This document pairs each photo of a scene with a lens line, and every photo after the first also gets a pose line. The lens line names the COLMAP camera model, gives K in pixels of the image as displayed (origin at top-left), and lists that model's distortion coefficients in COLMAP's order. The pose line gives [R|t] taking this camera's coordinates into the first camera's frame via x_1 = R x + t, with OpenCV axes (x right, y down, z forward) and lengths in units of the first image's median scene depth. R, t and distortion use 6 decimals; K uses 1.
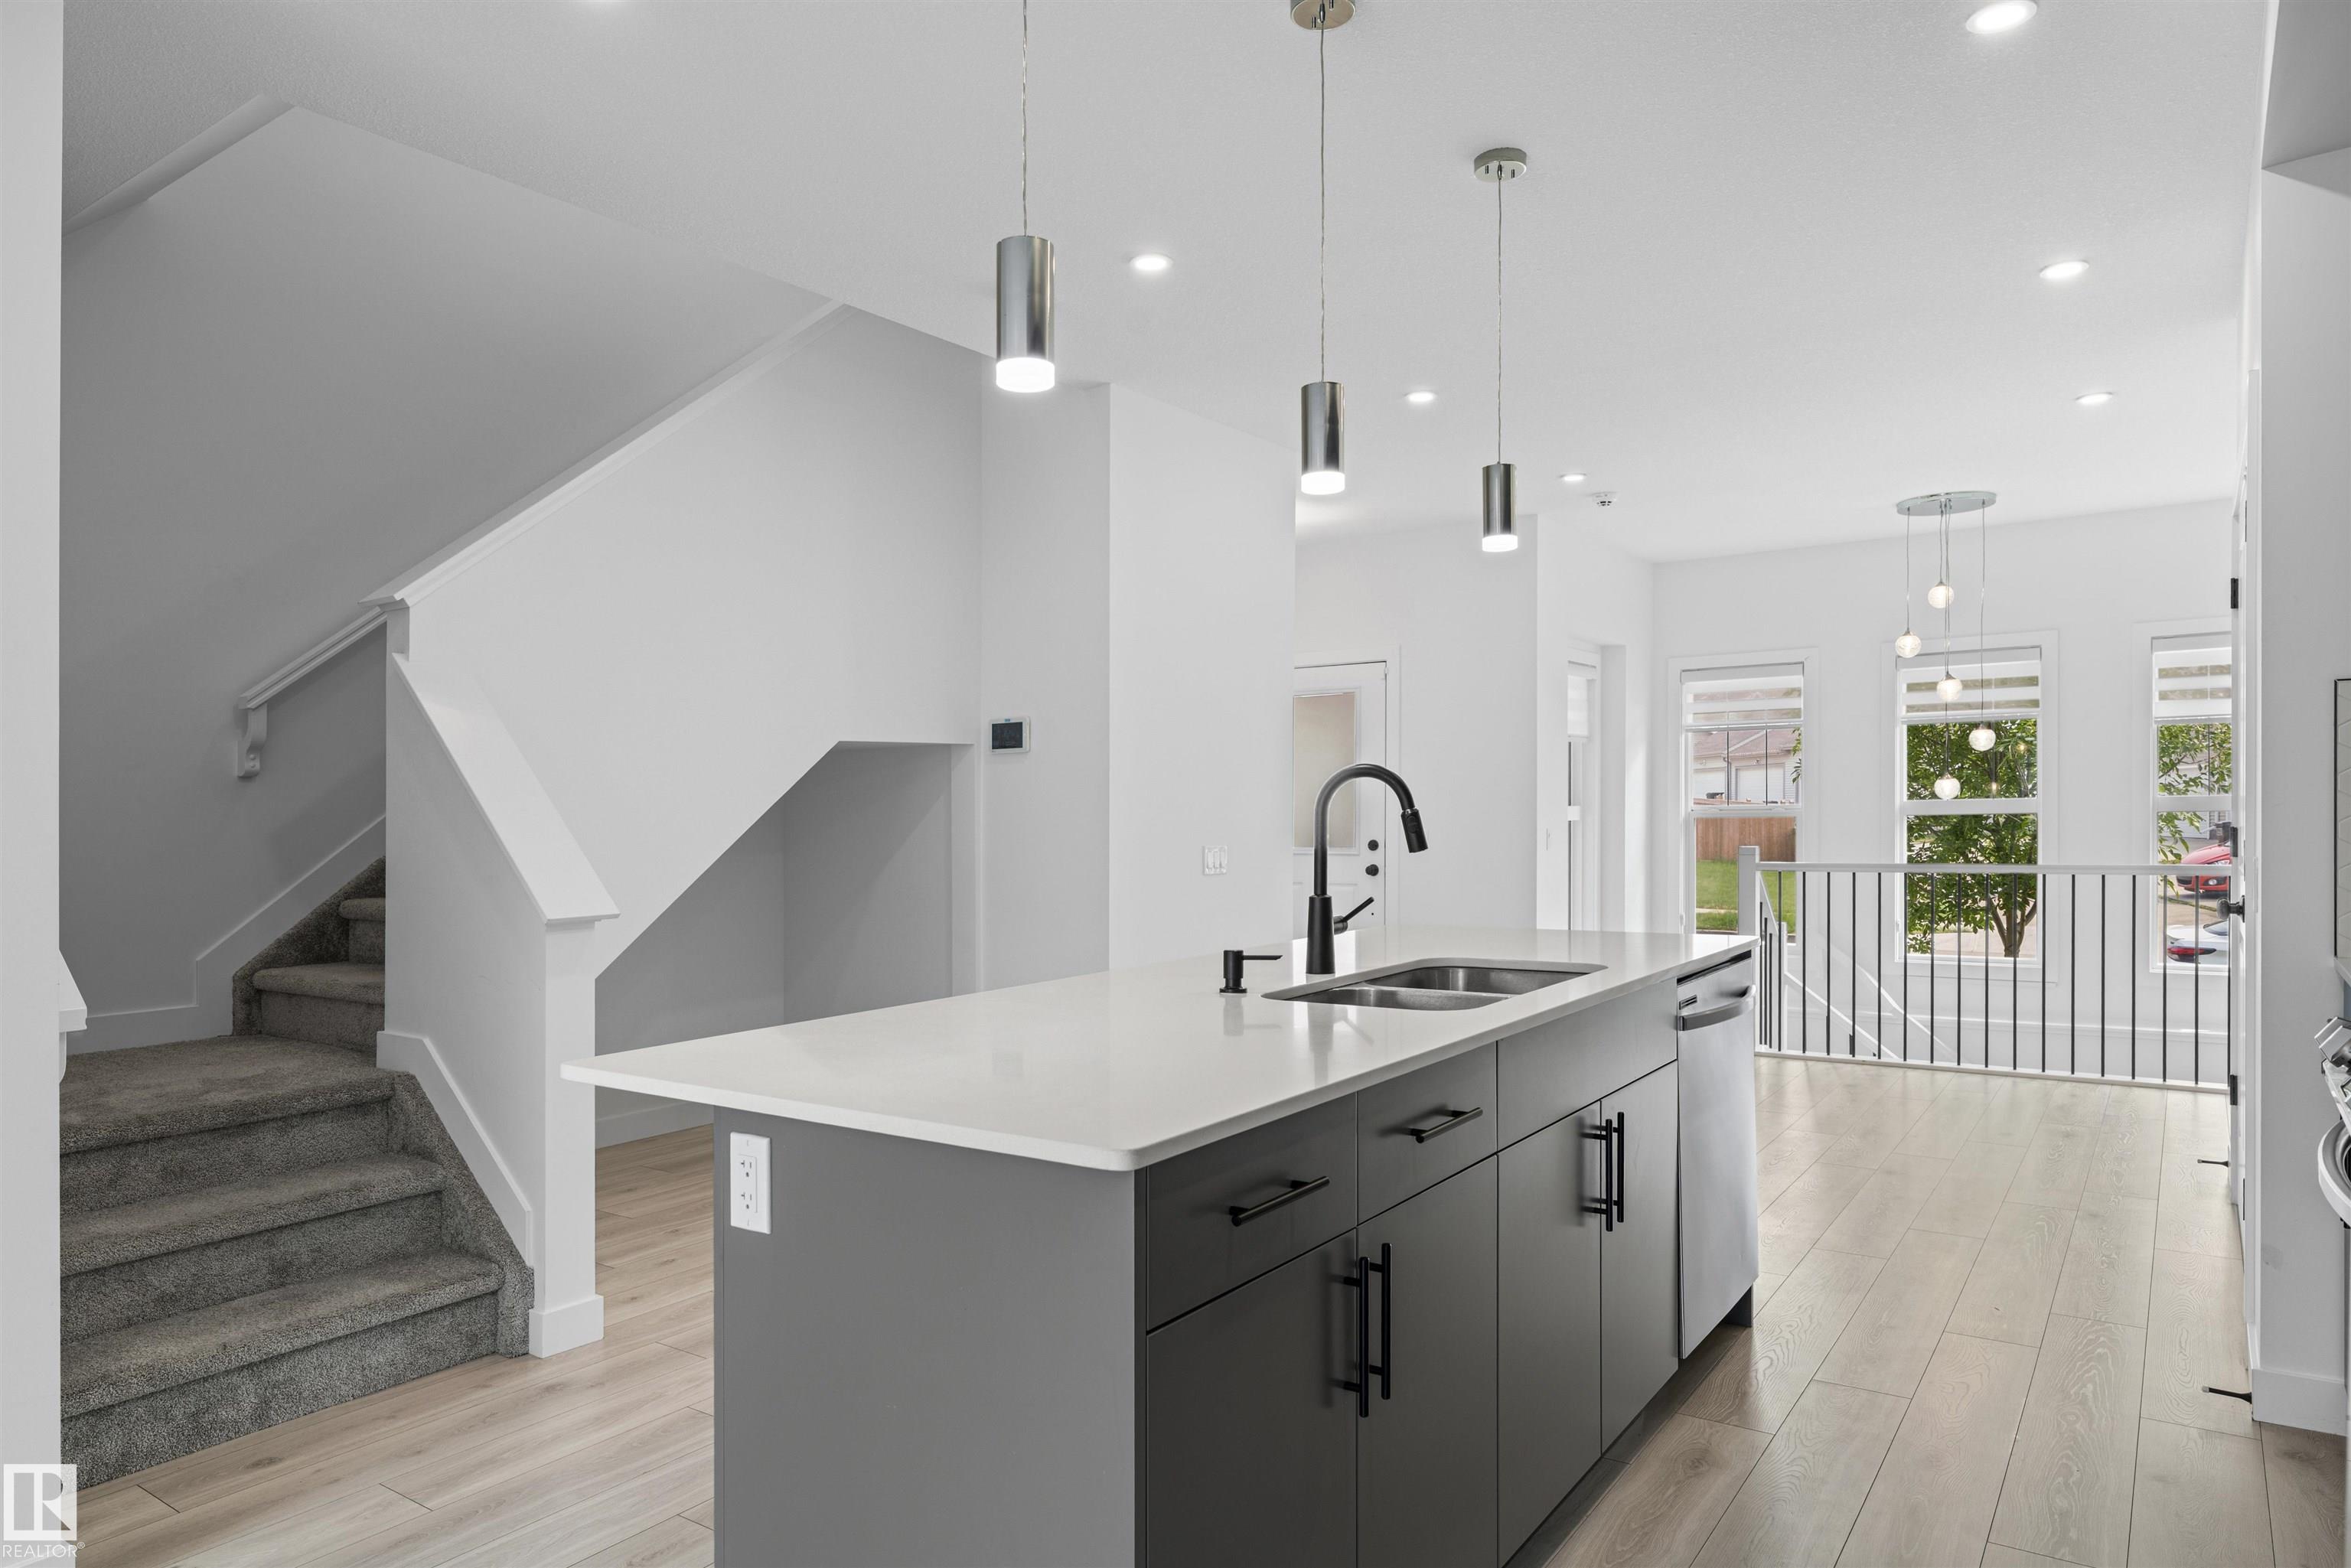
lens RADIAL K [[1485.2, 0, 1176.4], [0, 1485.2, 807.5], [0, 0, 1]] dist [-0.004382, -0.000464]
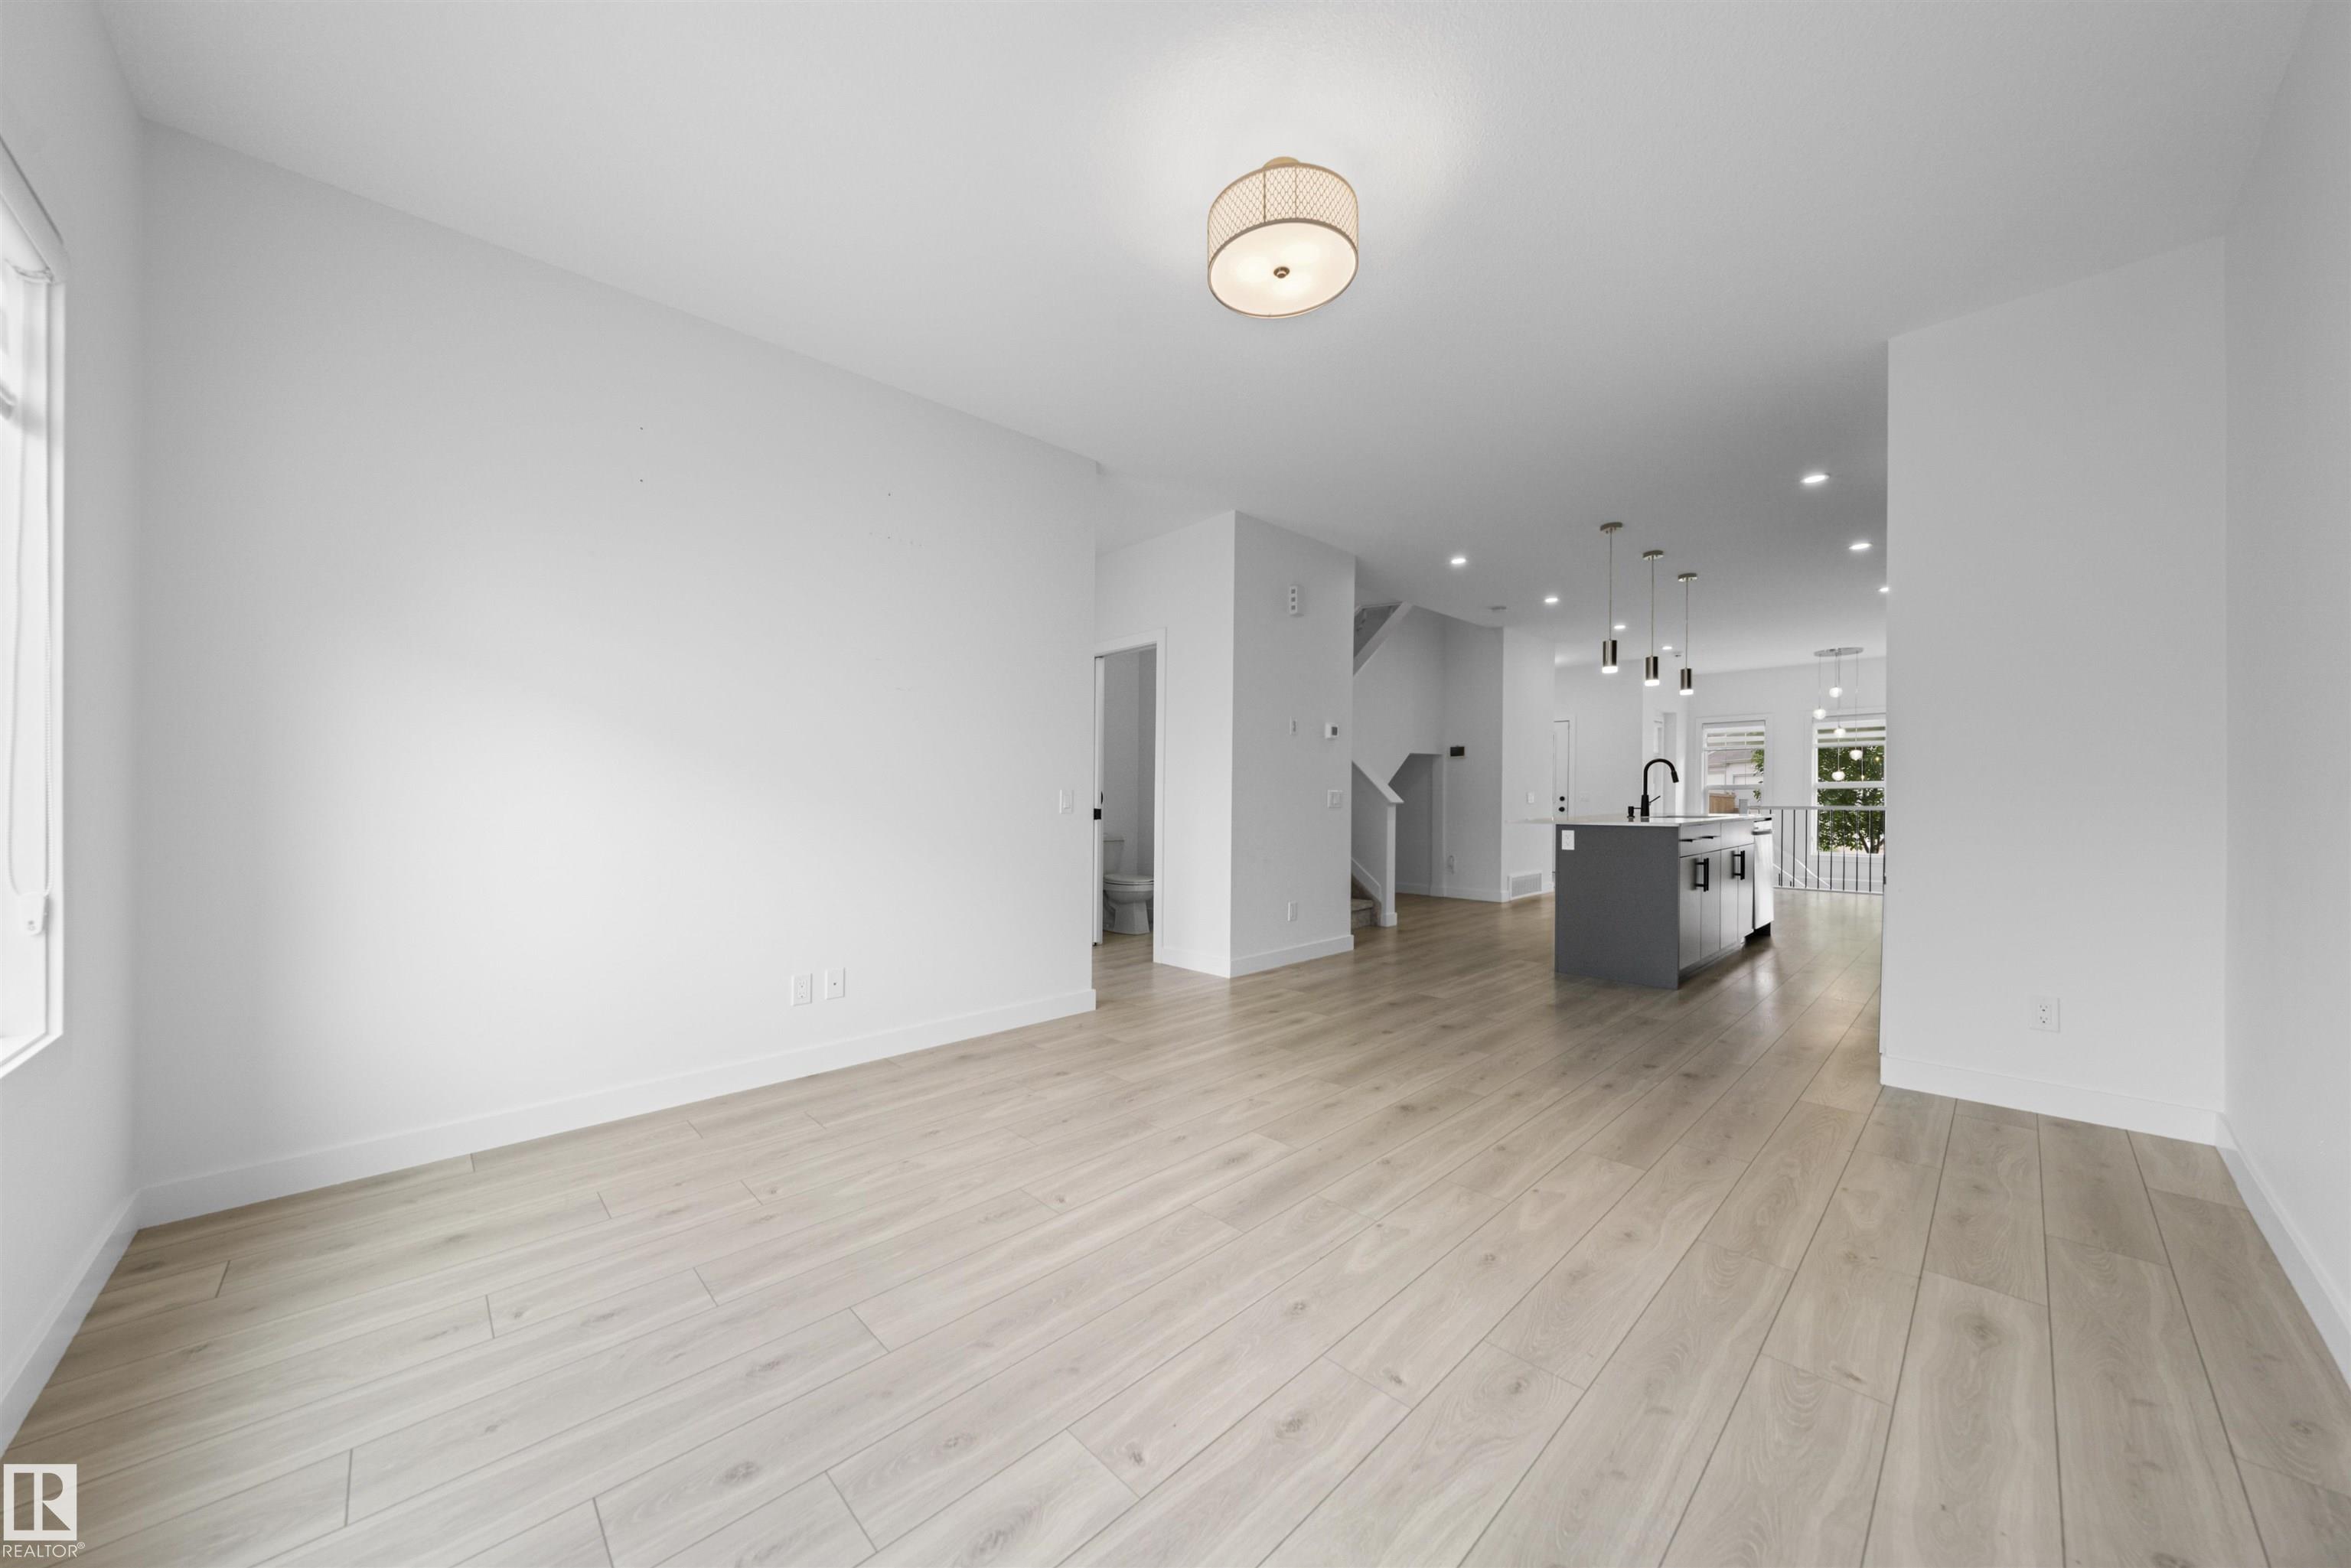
lens RADIAL K [[818.3, 0, 1175.5], [0, 818.3, 784.0], [0, 0, 1]] dist [-0.001123, -0.000063]
pose [[0.980356, 0.009513, -0.197007, -0.223652], [-0.011965, 0.999865, -0.011259, 0.024620], [0.196874, 0.013396, 0.980337, -0.416856]]
